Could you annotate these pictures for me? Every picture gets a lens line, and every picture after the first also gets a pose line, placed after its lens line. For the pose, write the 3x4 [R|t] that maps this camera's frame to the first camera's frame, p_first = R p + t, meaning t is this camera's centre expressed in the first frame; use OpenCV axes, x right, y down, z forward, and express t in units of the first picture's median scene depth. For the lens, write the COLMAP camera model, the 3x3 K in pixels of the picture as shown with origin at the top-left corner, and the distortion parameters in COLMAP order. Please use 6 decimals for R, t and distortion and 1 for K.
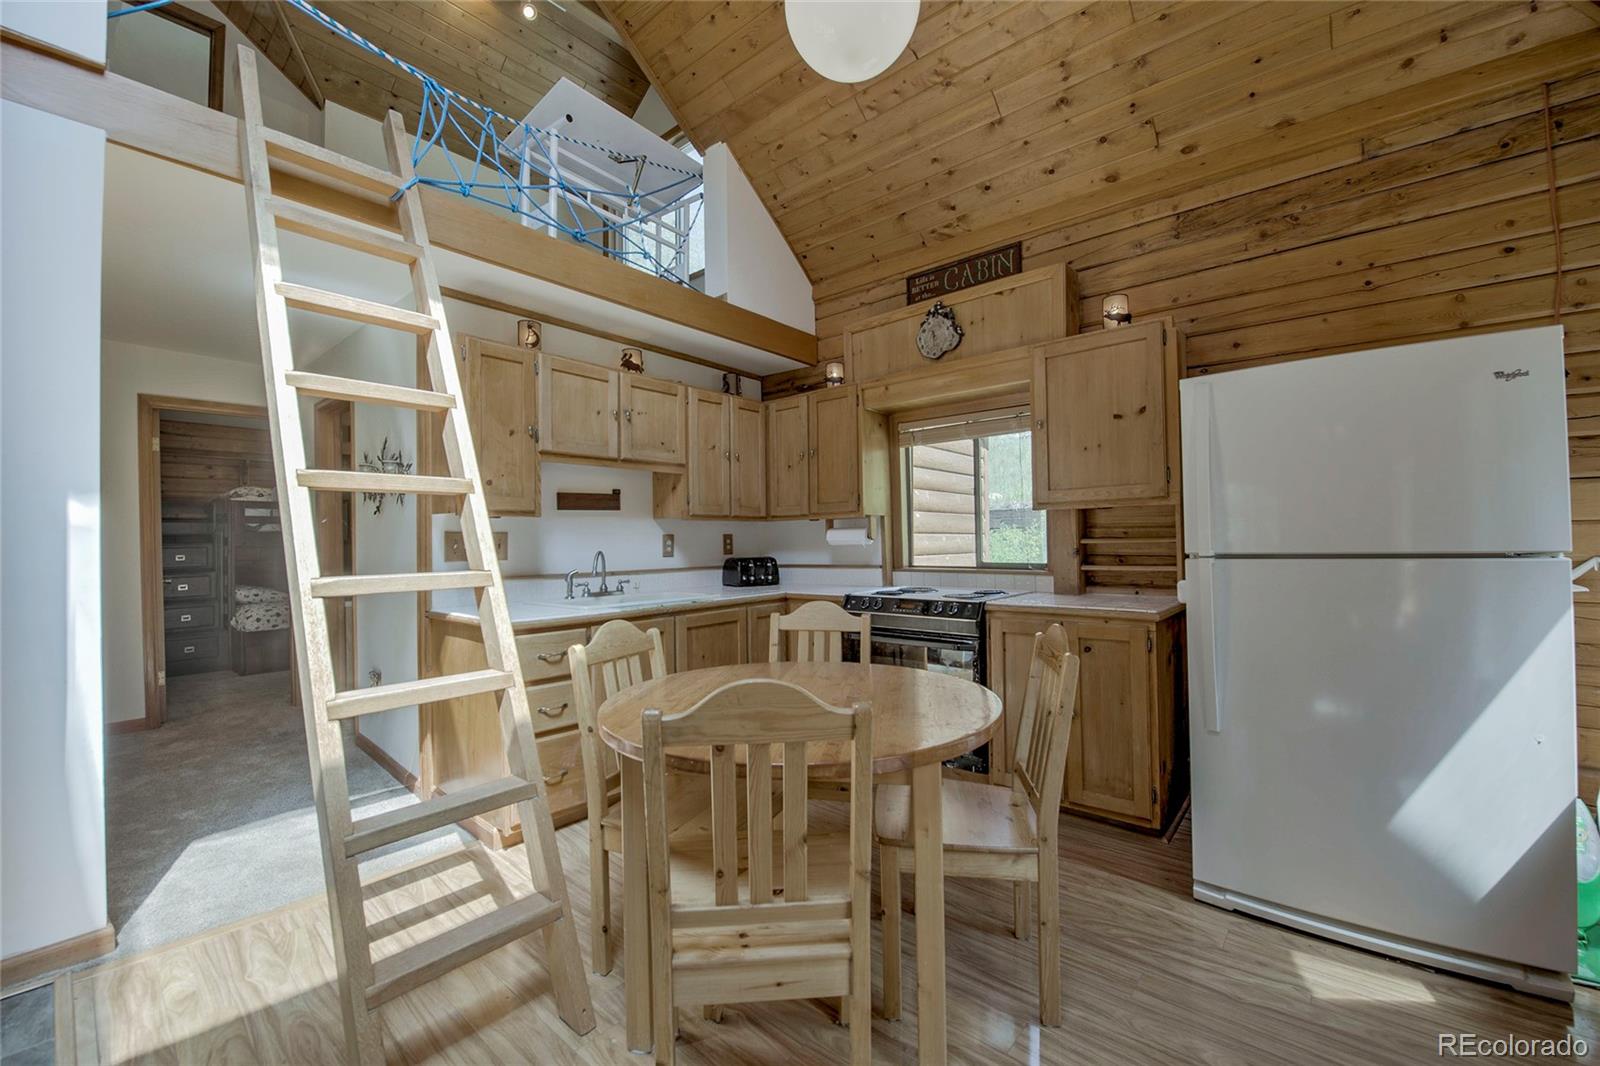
lens RADIAL K [[650.3, 0, 800.0], [0, 650.3, 533.0], [0, 0, 1]] dist [-0.000749, -0.000338]
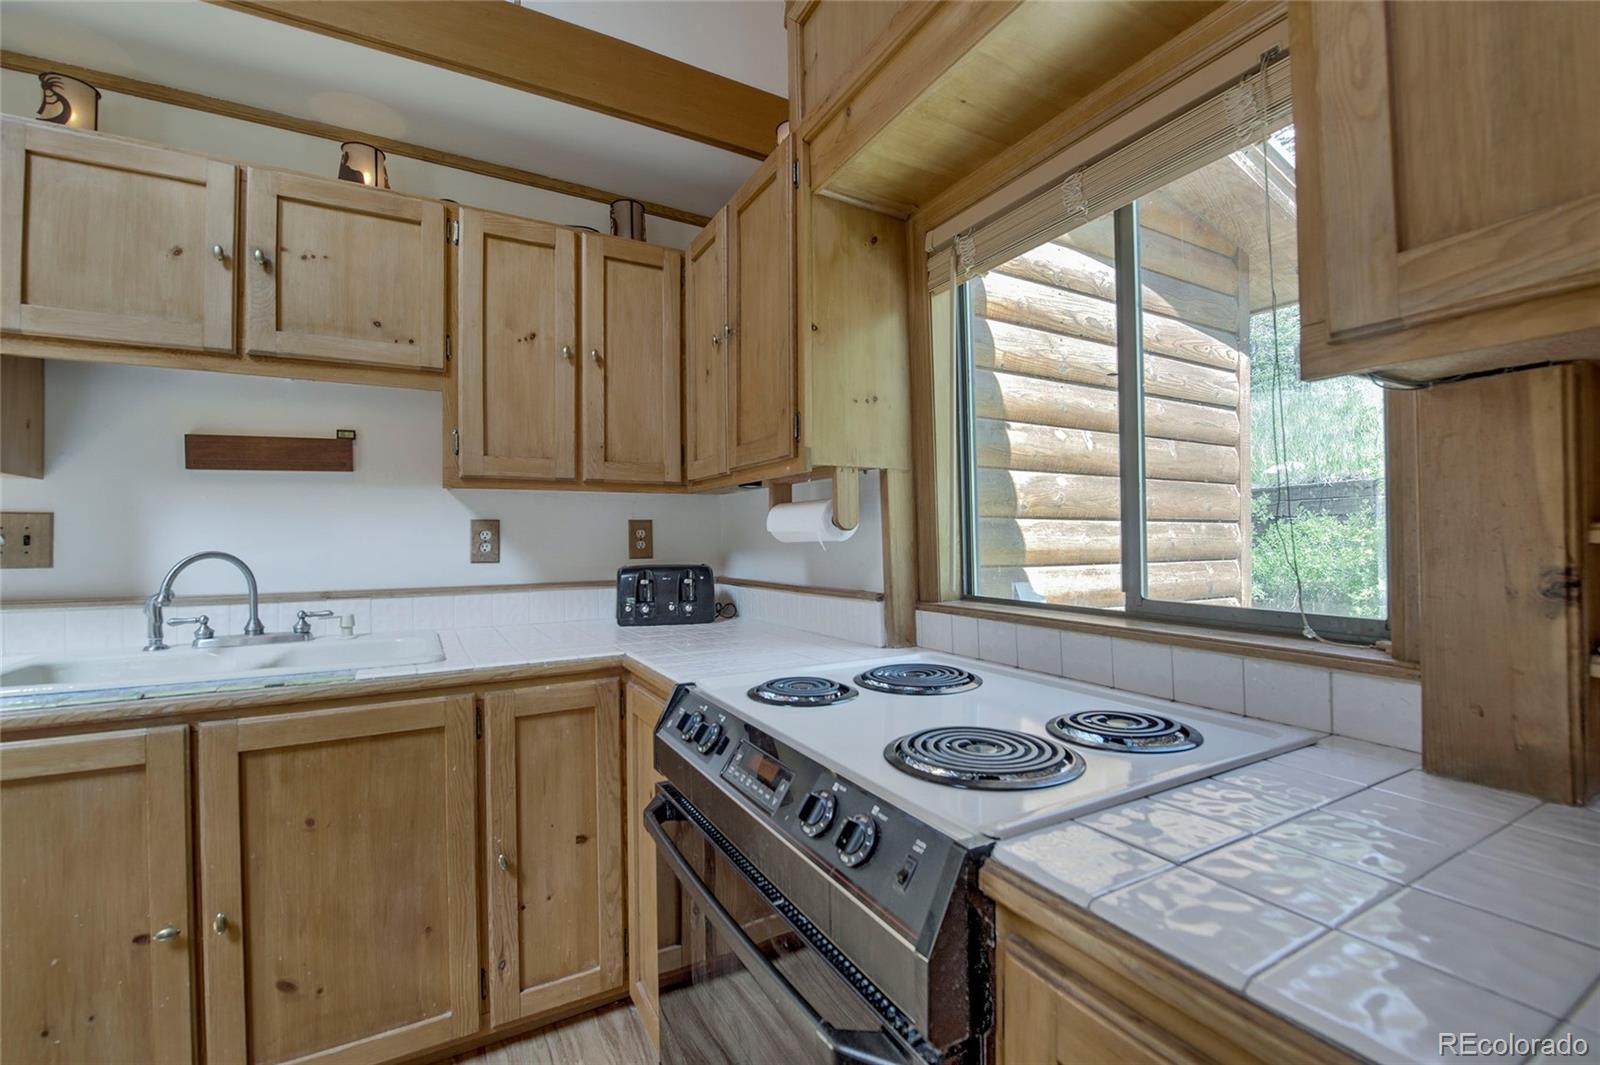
lens RADIAL K [[686.5, 0, 800.0], [0, 686.5, 532.5], [0, 0, 1]] dist [-0.000691, -0.000138]
pose [[0.933031, 0.001720, -0.359792, 0.238121], [0.000741, 0.999977, 0.006703, 0.009415], [0.359796, -0.006521, 0.933008, 0.608480]]
